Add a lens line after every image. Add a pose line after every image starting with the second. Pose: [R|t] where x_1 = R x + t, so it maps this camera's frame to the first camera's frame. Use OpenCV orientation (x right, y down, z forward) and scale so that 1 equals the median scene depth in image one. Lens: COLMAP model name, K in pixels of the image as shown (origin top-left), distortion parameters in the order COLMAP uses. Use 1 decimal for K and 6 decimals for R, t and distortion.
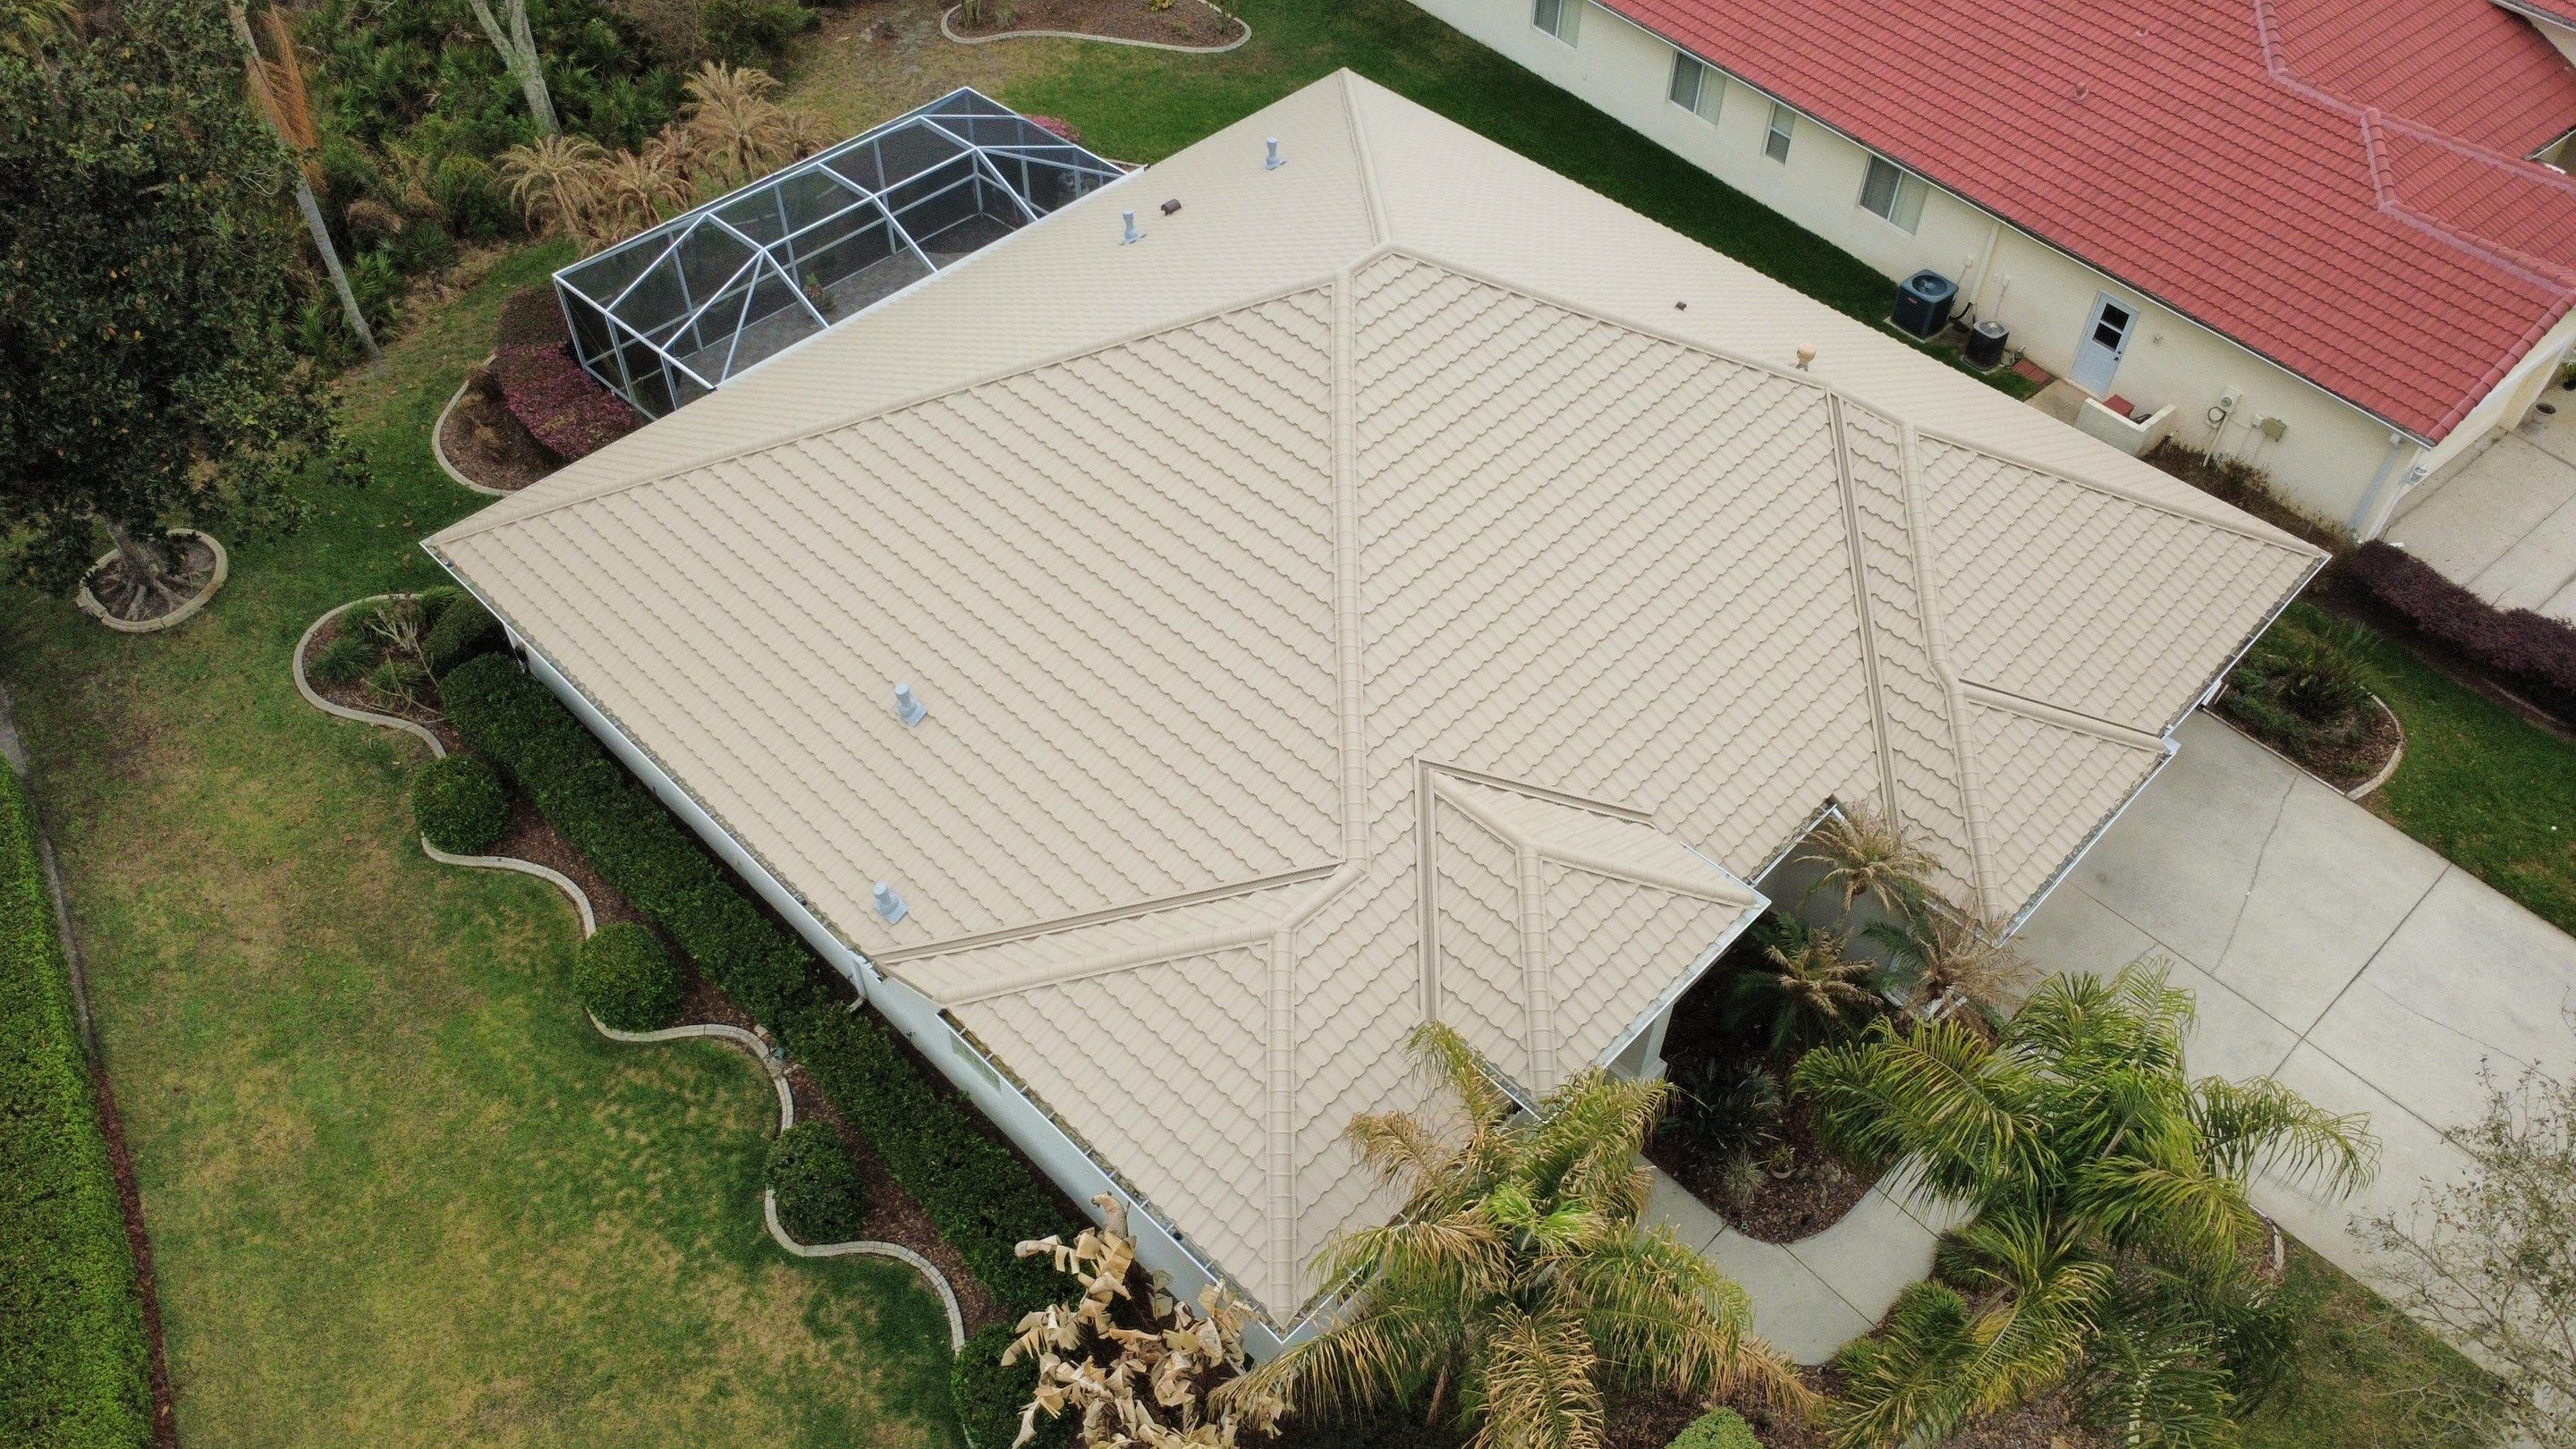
lens RADIAL K [[1872.7, 0, 1288.2], [0, 1872.7, 721.9], [0, 0, 1]] dist [-0.000256, 0.003433]
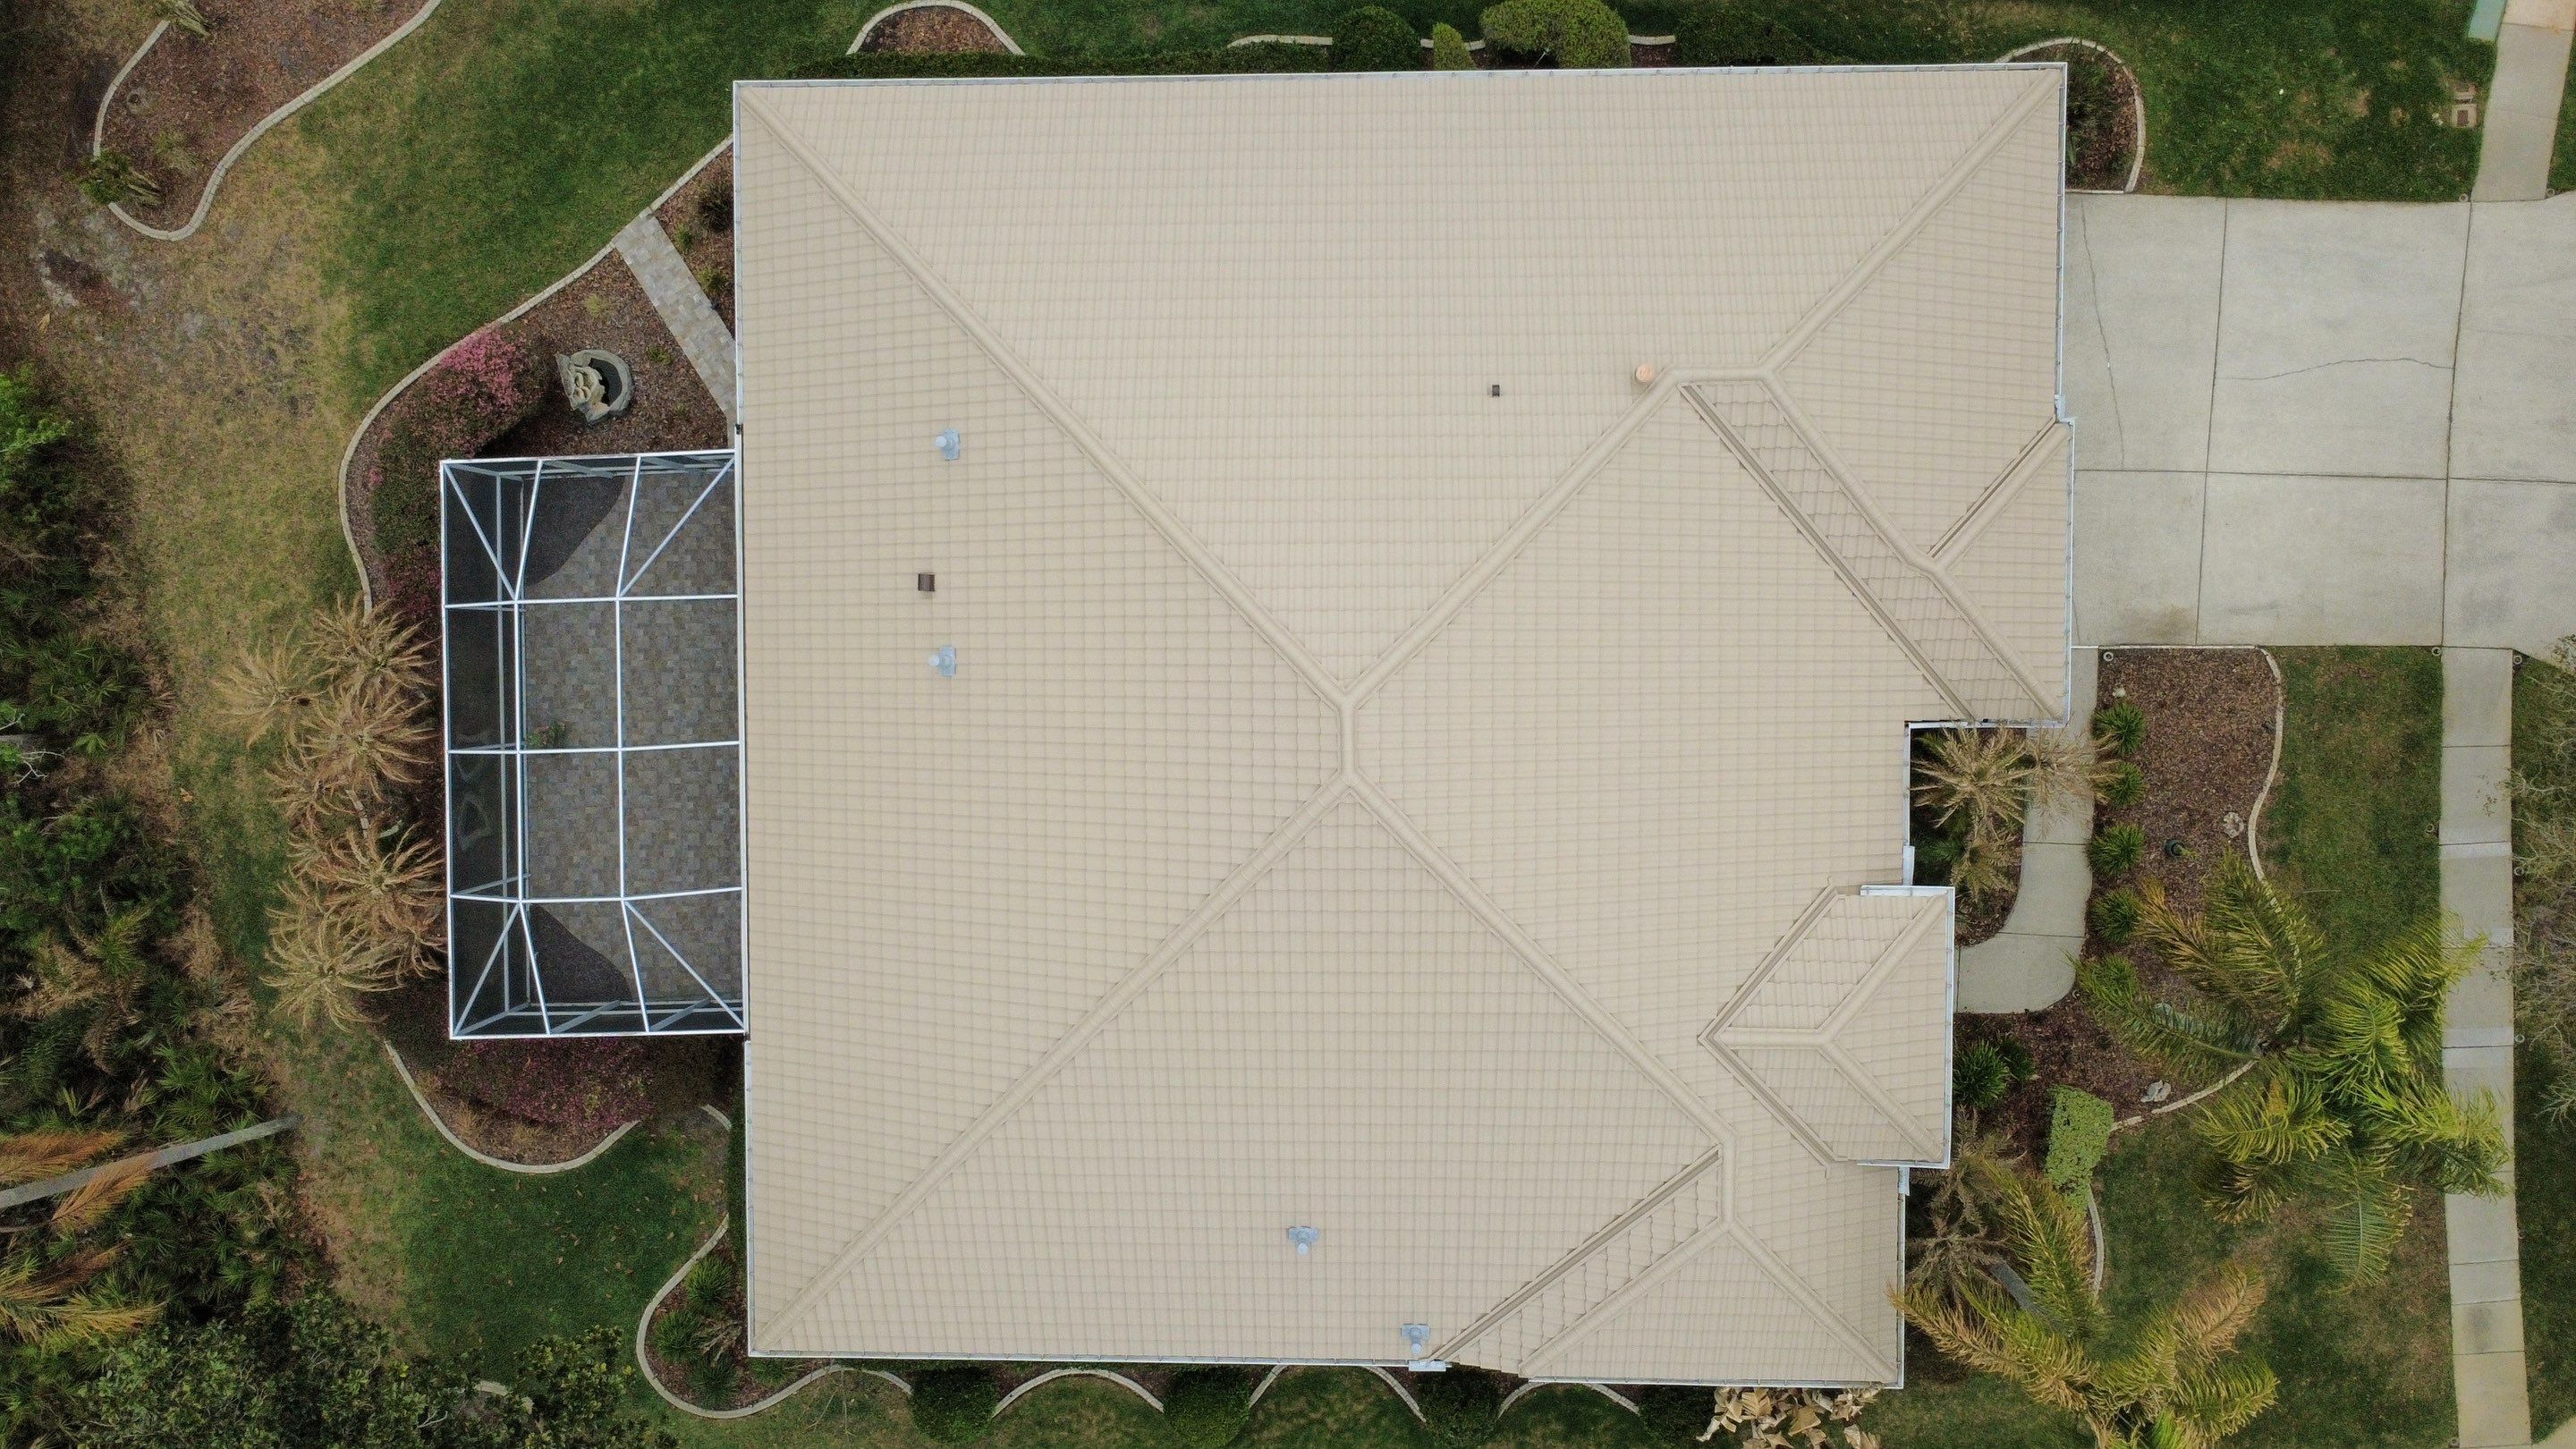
lens RADIAL K [[1872.7, 0, 1284.5], [0, 1872.7, 716.1], [0, 0, 1]] dist [-0.000256, 0.003433]
pose [[0.712668, -0.698308, -0.066853, 0.080146], [0.550798, 0.498002, 0.669788, -0.808878], [-0.434426, -0.514159, 0.739537, 0.257621]]
